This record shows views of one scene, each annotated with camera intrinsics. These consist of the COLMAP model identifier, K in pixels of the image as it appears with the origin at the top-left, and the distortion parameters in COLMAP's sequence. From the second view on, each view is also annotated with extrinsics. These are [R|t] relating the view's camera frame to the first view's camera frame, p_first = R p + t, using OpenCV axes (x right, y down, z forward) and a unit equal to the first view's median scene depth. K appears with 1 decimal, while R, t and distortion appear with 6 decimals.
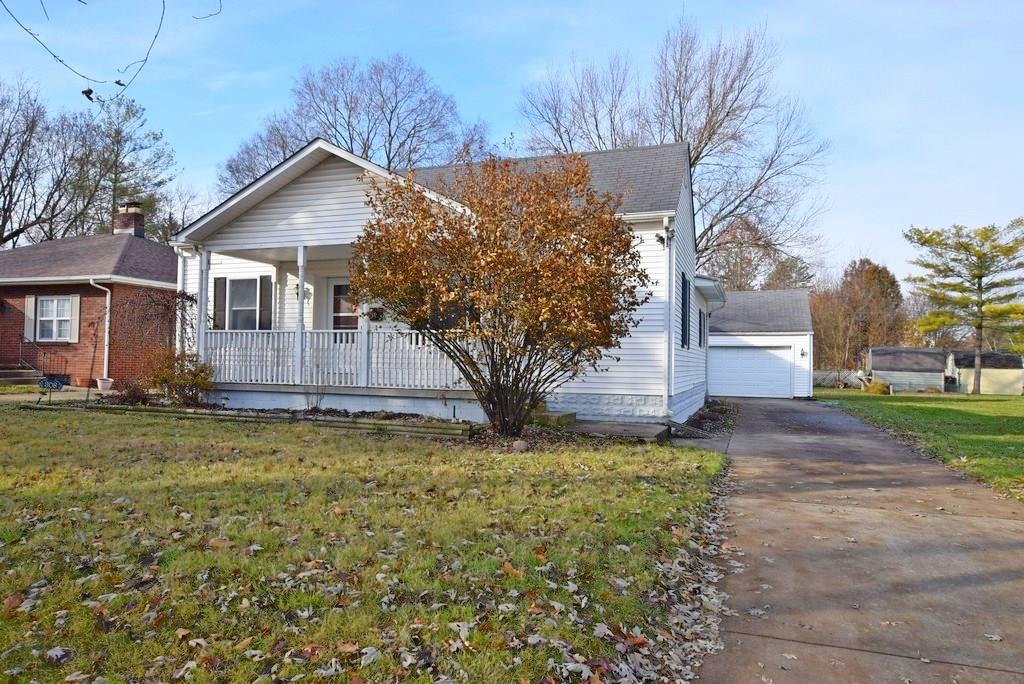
lens RADIAL K [[684.1, 0, 512.6], [0, 684.1, 343.2], [0, 0, 1]] dist [0.009595, 0.000783]
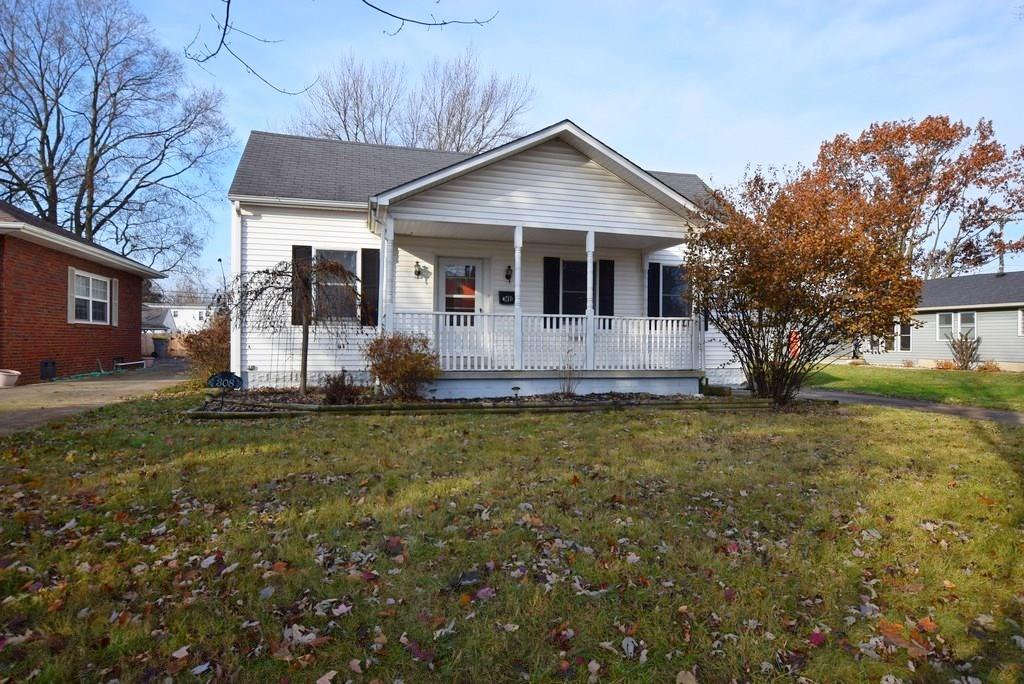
lens RADIAL K [[593.4, 0, 512.7], [0, 593.4, 340.2], [0, 0, 1]] dist [-0.008231, -0.000235]
pose [[0.814824, -0.007254, 0.579662, -0.725457], [-0.011997, 0.999497, 0.029373, -0.005874], [-0.579584, -0.030888, 0.814327, 0.292242]]
